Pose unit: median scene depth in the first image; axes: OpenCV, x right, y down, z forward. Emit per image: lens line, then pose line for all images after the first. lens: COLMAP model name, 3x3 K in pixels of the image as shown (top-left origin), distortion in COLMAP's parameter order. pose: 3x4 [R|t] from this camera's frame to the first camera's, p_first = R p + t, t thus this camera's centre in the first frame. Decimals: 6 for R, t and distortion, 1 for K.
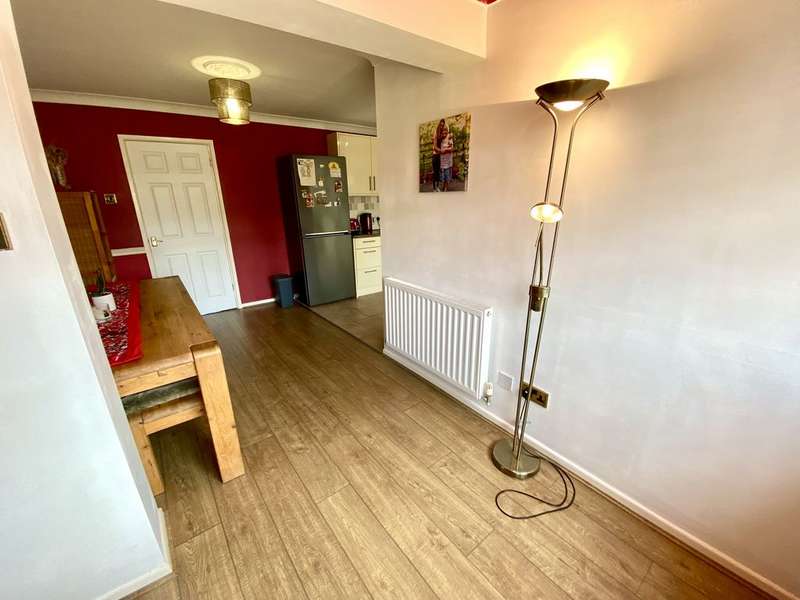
lens RADIAL K [[324.8, 0, 398.7], [0, 324.8, 300.6], [0, 0, 1]] dist [0.018451, -0.019710]
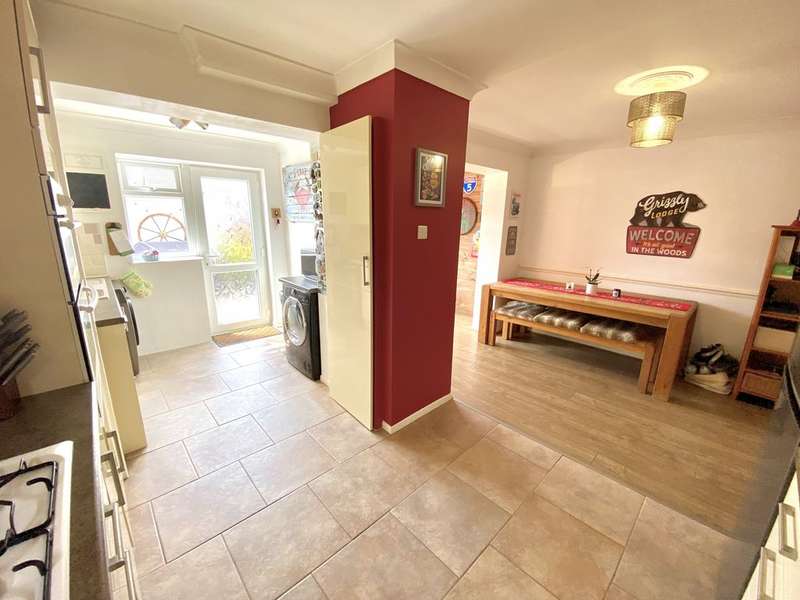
lens RADIAL K [[324.8, 0, 398.7], [0, 324.8, 300.6], [0, 0, 1]] dist [0.018451, -0.019710]
pose [[-0.996056, 0.020303, -0.086367, 0.138369], [-0.028096, 0.851181, 0.524121, -0.429225], [0.084155, 0.524480, -0.847253, 1.262951]]
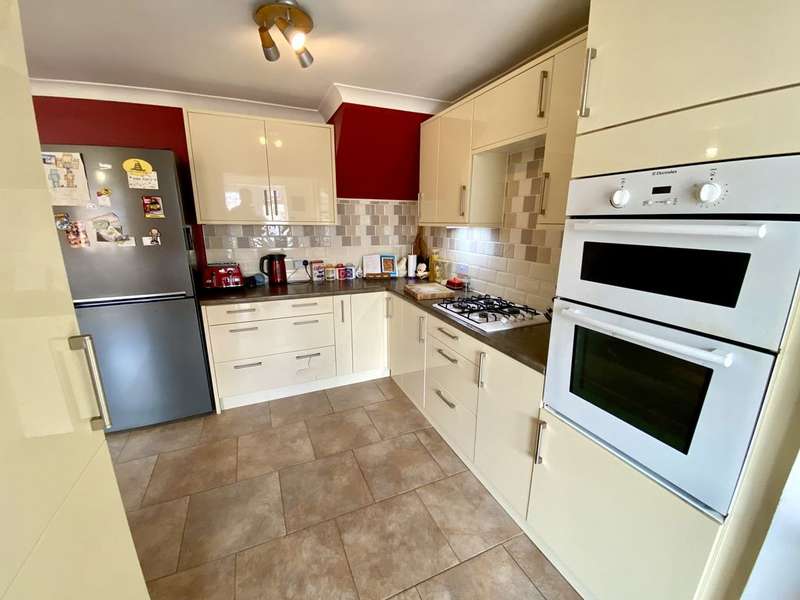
lens RADIAL K [[324.1, 0, 398.7], [0, 324.1, 301.5], [0, 0, 1]] dist [0.031463, -0.027860]
pose [[0.970418, 0.077964, -0.228498, 0.322452], [-0.092287, 0.994339, -0.052668, -0.232321], [0.223098, 0.072197, 0.972119, 0.655752]]
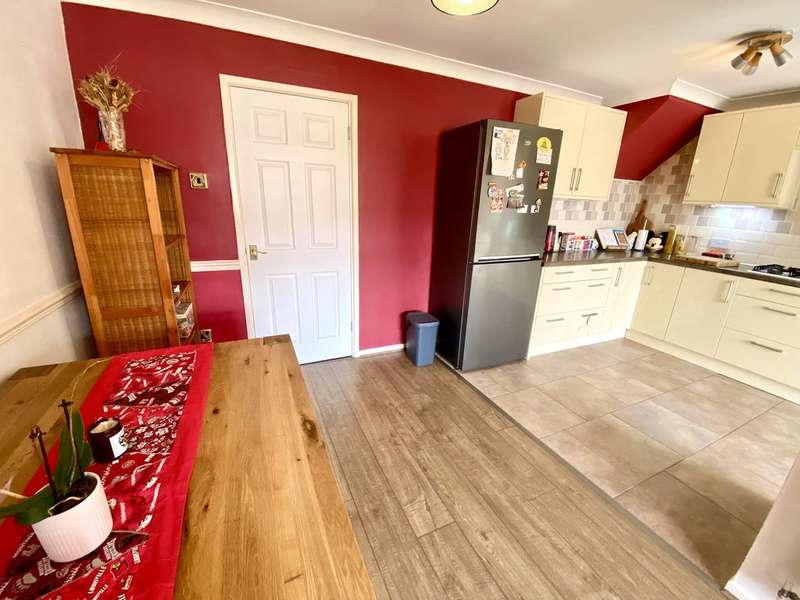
lens RADIAL K [[324.1, 0, 398.7], [0, 324.1, 301.5], [0, 0, 1]] dist [0.031463, -0.027860]
pose [[0.971945, 0.115206, -0.205061, -0.312541], [-0.117924, 0.993022, -0.001038, -0.110888], [0.203511, 0.025190, 0.978749, 0.408043]]
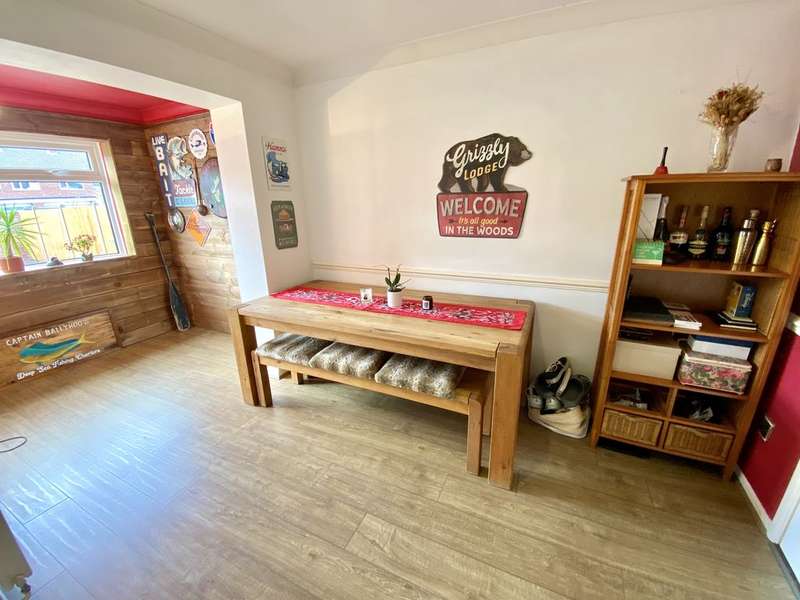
lens RADIAL K [[324.1, 0, 398.7], [0, 324.1, 301.5], [0, 0, 1]] dist [0.031463, -0.027860]
pose [[-0.891948, 0.161617, -0.422265, -0.243581], [-0.106942, 0.832020, 0.544340, -0.296837], [0.439308, 0.530681, -0.724835, 0.933666]]
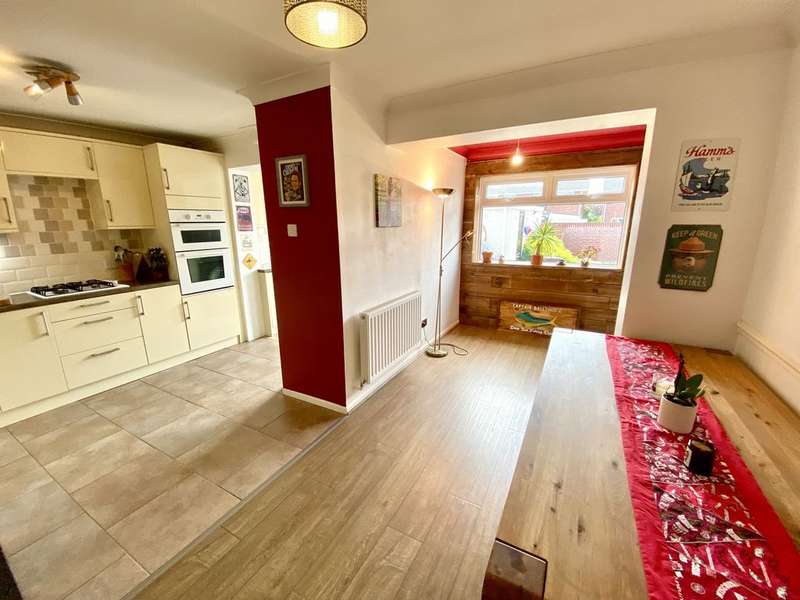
lens RADIAL K [[324.8, 0, 398.7], [0, 324.8, 300.6], [0, 0, 1]] dist [0.018451, -0.019710]
pose [[-0.392857, -0.196481, 0.898365, -0.620394], [0.293568, 0.898997, 0.324997, -0.259327], [-0.871482, 0.391408, -0.295497, 0.790356]]
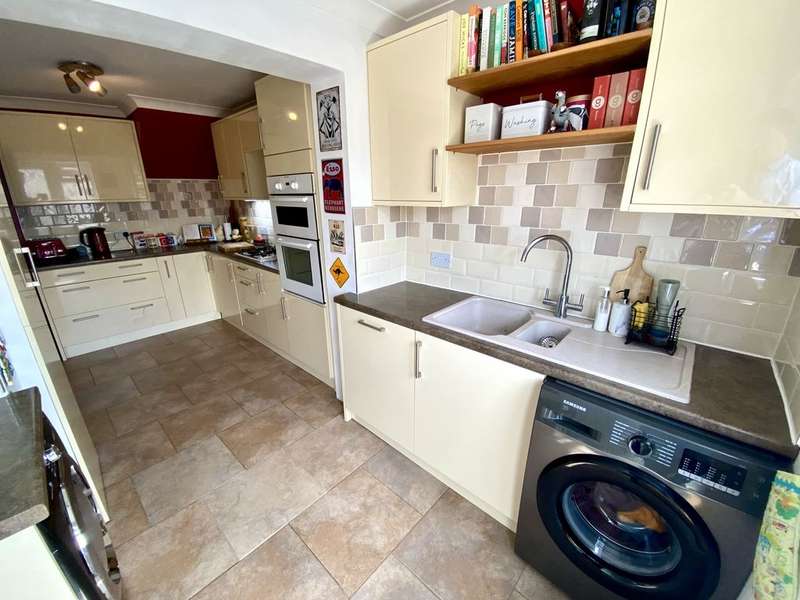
lens RADIAL K [[324.1, 0, 398.7], [0, 324.1, 301.5], [0, 0, 1]] dist [0.031463, -0.027860]
pose [[0.986621, -0.048608, 0.155617, 0.537726], [0.046543, 0.998773, 0.016892, -0.130816], [-0.156247, -0.009423, 0.987673, 0.306706]]
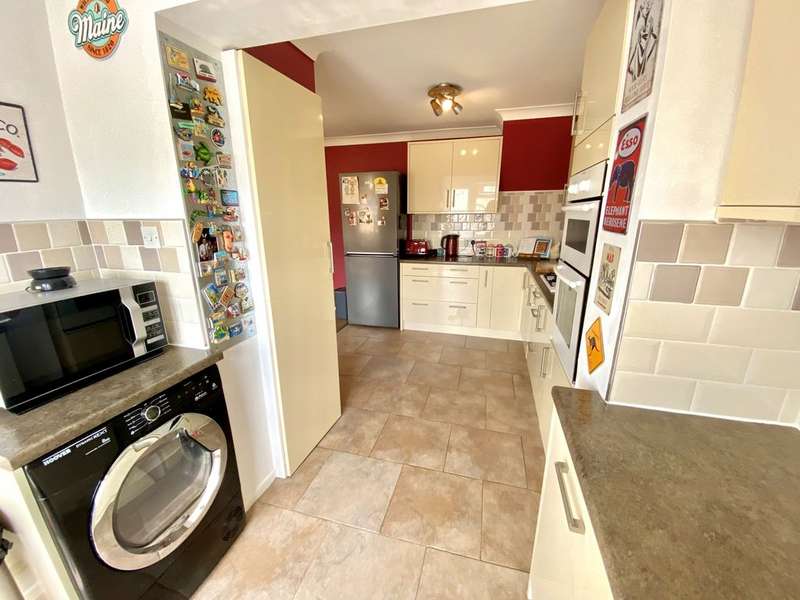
lens RADIAL K [[324.1, 0, 398.7], [0, 324.1, 301.5], [0, 0, 1]] dist [0.031463, -0.027860]
pose [[0.592559, 0.222867, -0.774083, 0.634217], [-0.247117, 0.964922, 0.088644, -0.193431], [0.766686, 0.138763, 0.626847, 0.543676]]
